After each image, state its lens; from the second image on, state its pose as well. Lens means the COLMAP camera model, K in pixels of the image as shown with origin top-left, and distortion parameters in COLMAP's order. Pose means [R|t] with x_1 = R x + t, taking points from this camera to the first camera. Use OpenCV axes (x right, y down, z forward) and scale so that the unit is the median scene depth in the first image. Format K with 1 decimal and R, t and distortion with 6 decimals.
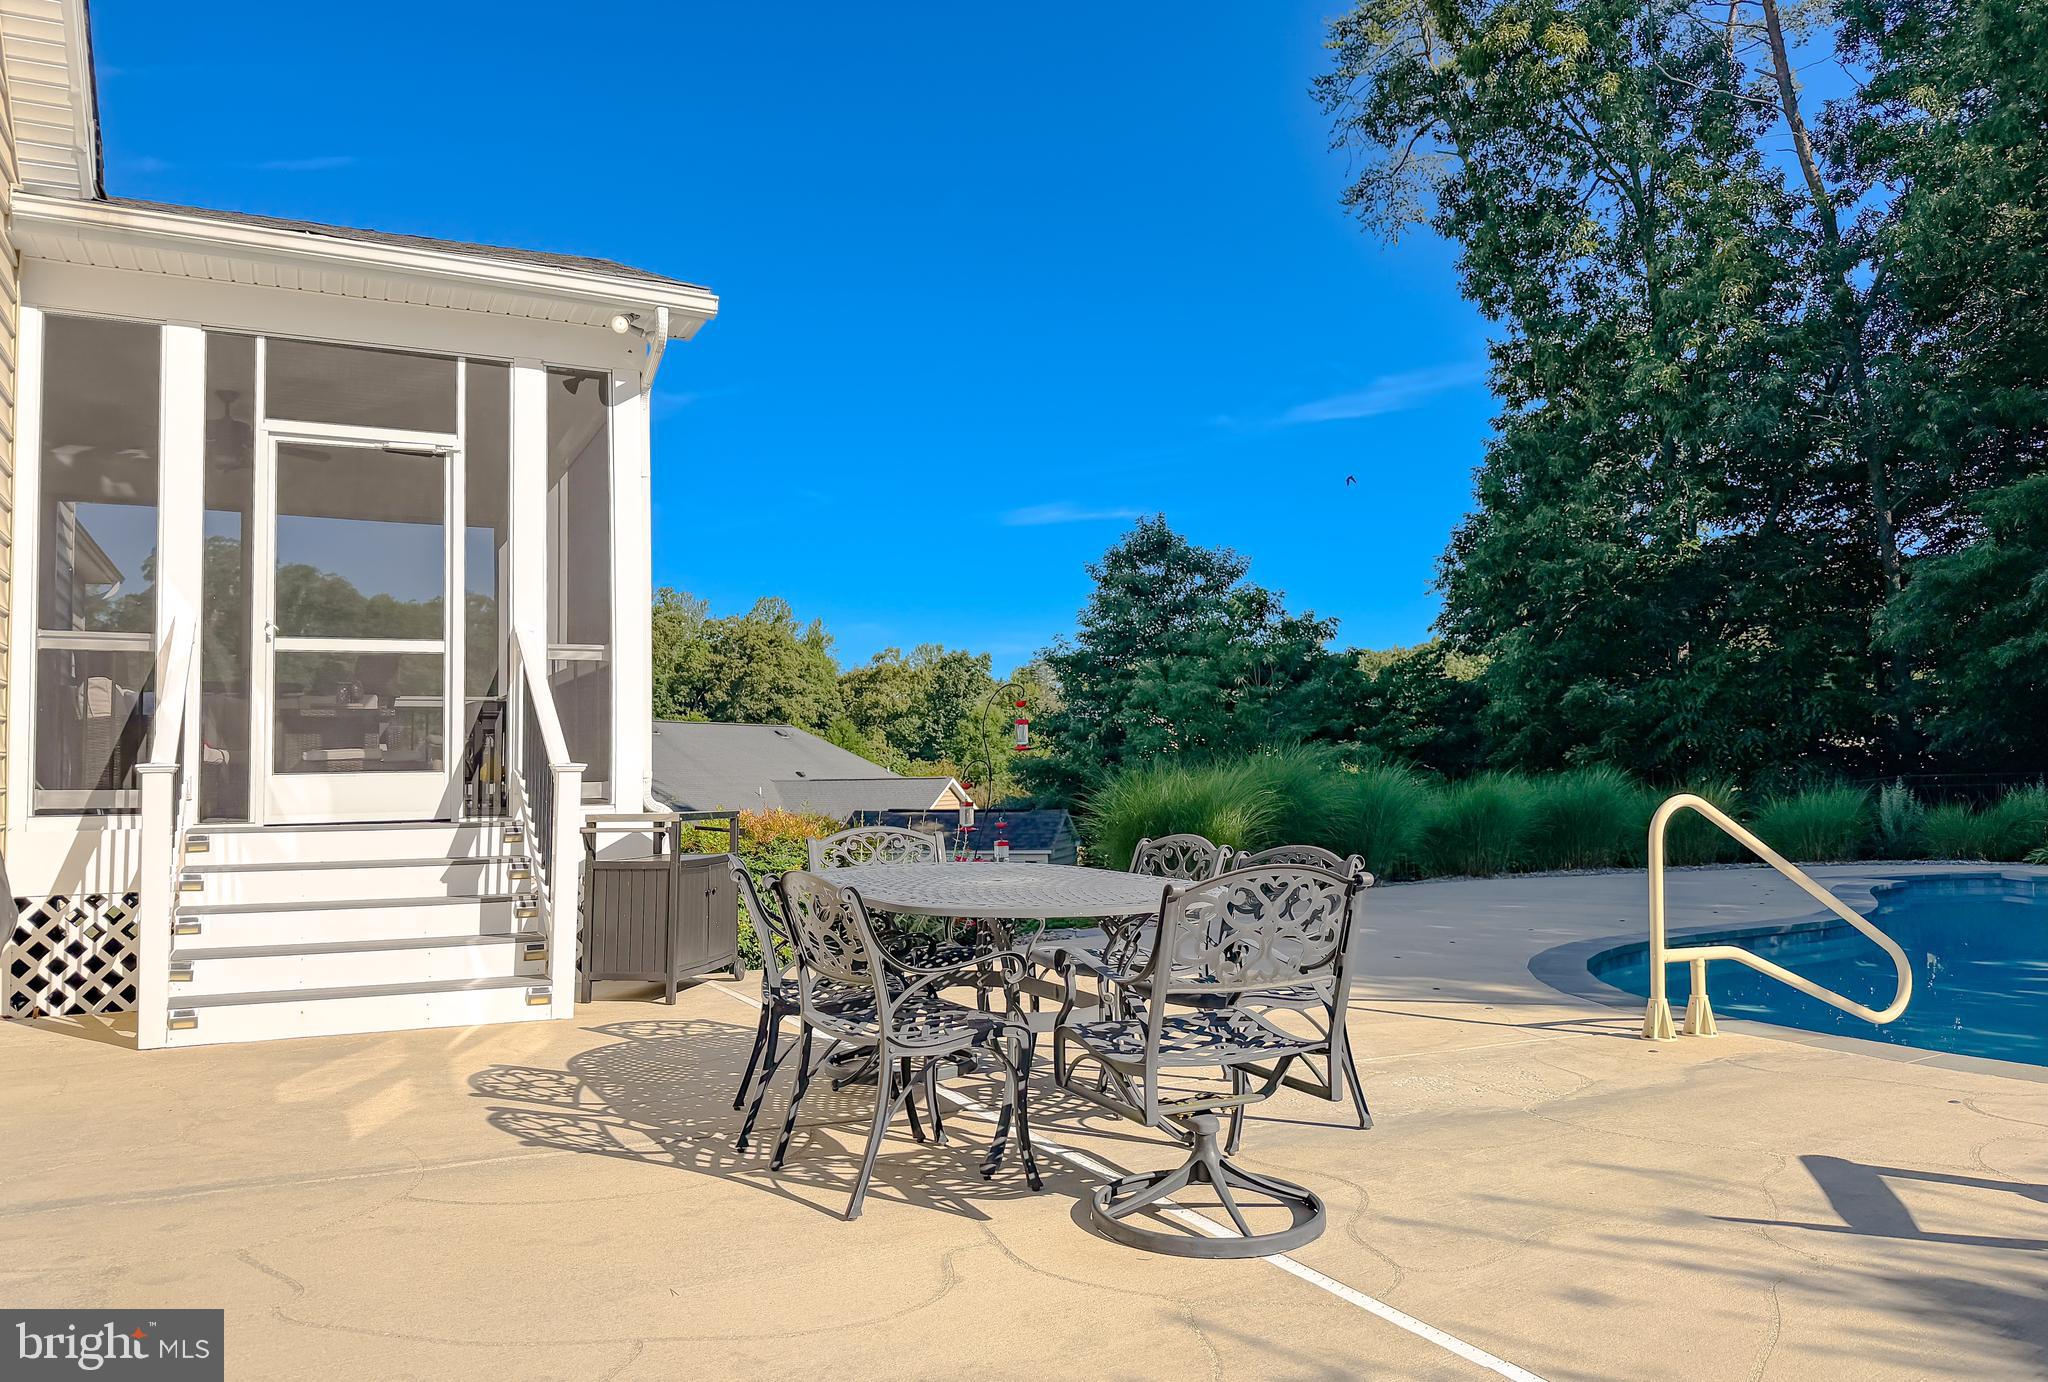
lens RADIAL K [[1450.8, 0, 1023.2], [0, 1450.8, 672.9], [0, 0, 1]] dist [0.124634, -0.179752]
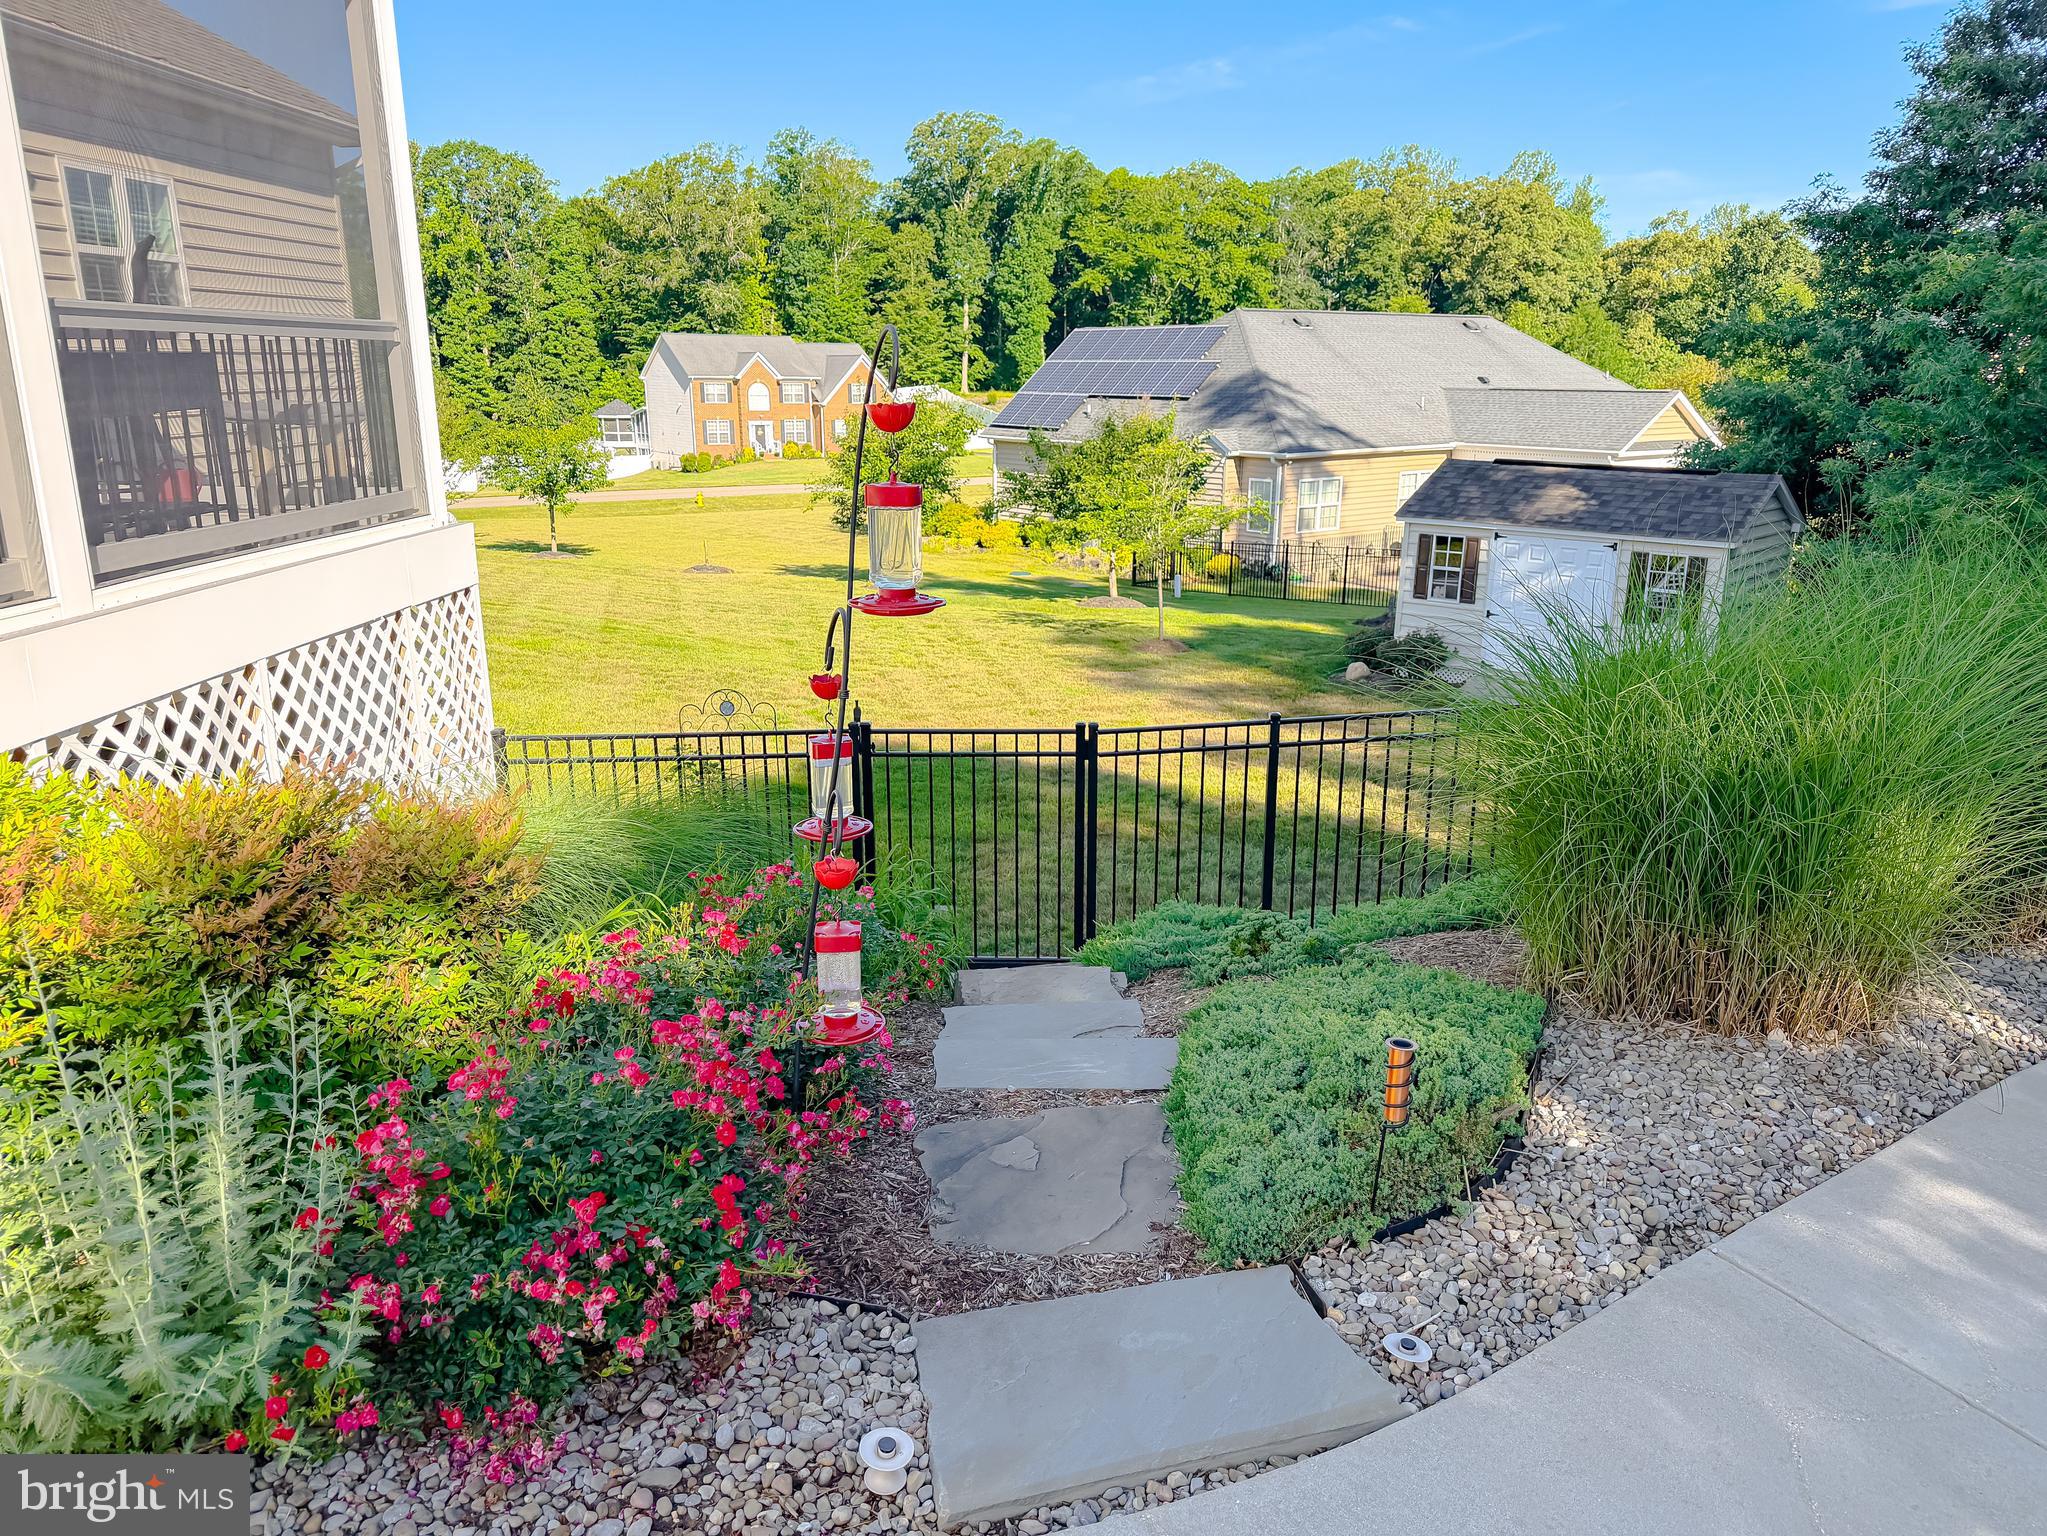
lens RADIAL K [[1460.8, 0, 984.5], [0, 1460.8, 776.1], [0, 0, 1]] dist [0.047066, -0.057290]
pose [[0.871491, 0.151344, -0.466474, 0.057385], [0.015172, 0.942414, 0.334104, -0.001390], [0.490176, -0.298246, 0.819009, 0.337535]]
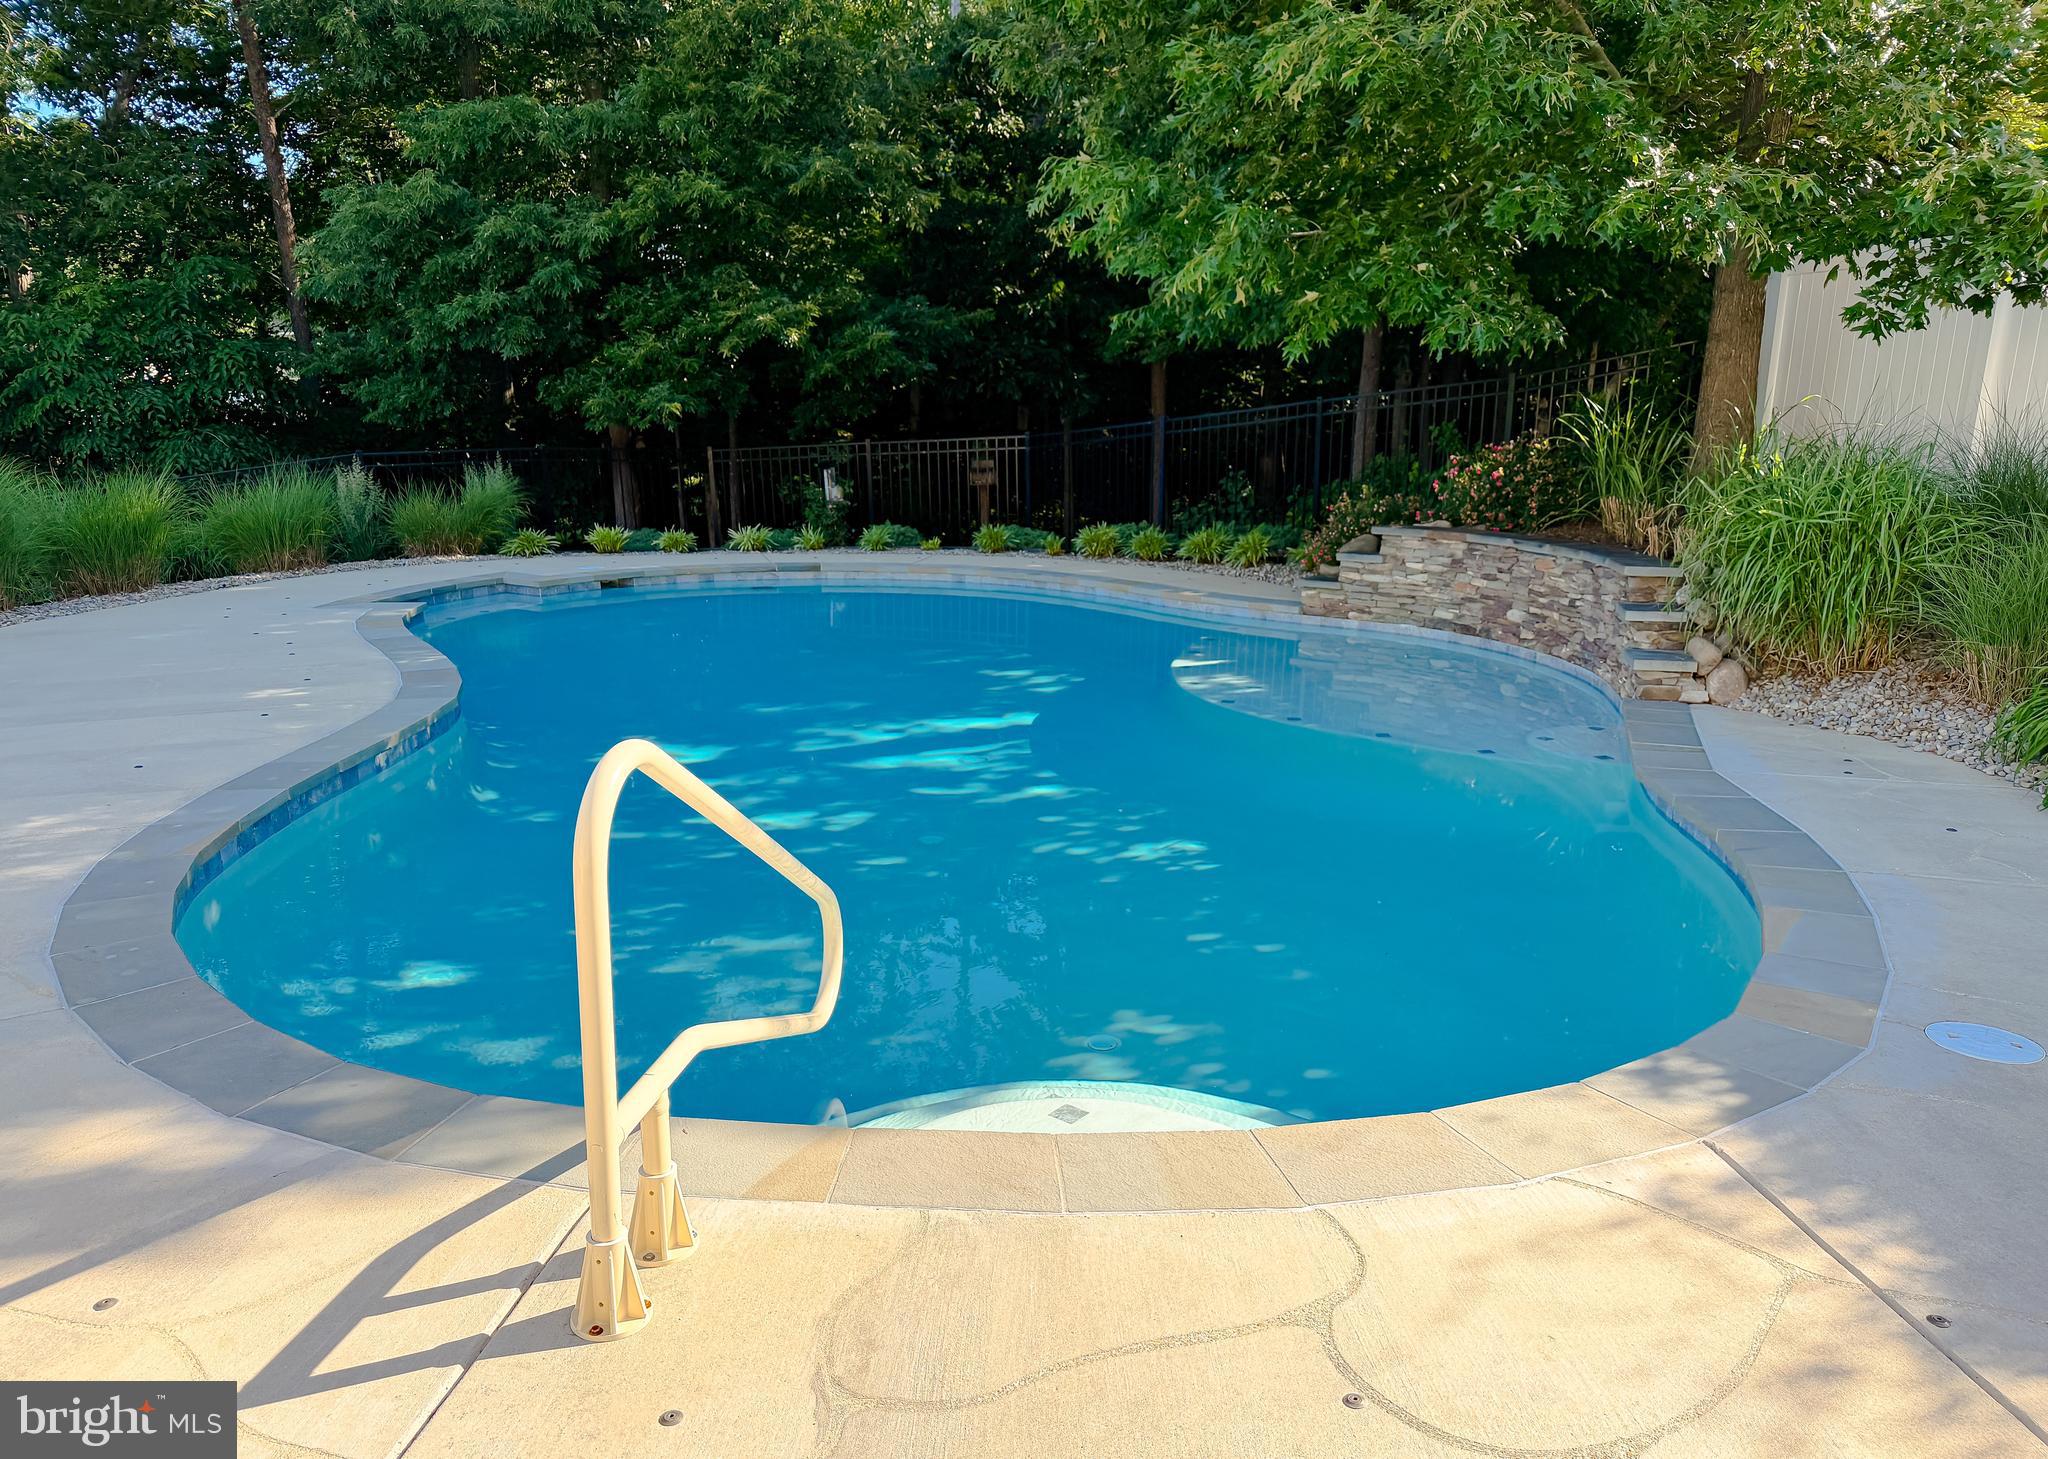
lens RADIAL K [[1423.0, 0, 970.0], [0, 1423.0, 768.9], [0, 0, 1]] dist [0.145278, -0.210333]
pose [[0.528854, -0.201984, 0.824328, 0.037891], [-0.063234, 0.959191, 0.275597, -0.007130], [-0.846354, -0.197876, 0.494500, 0.173187]]
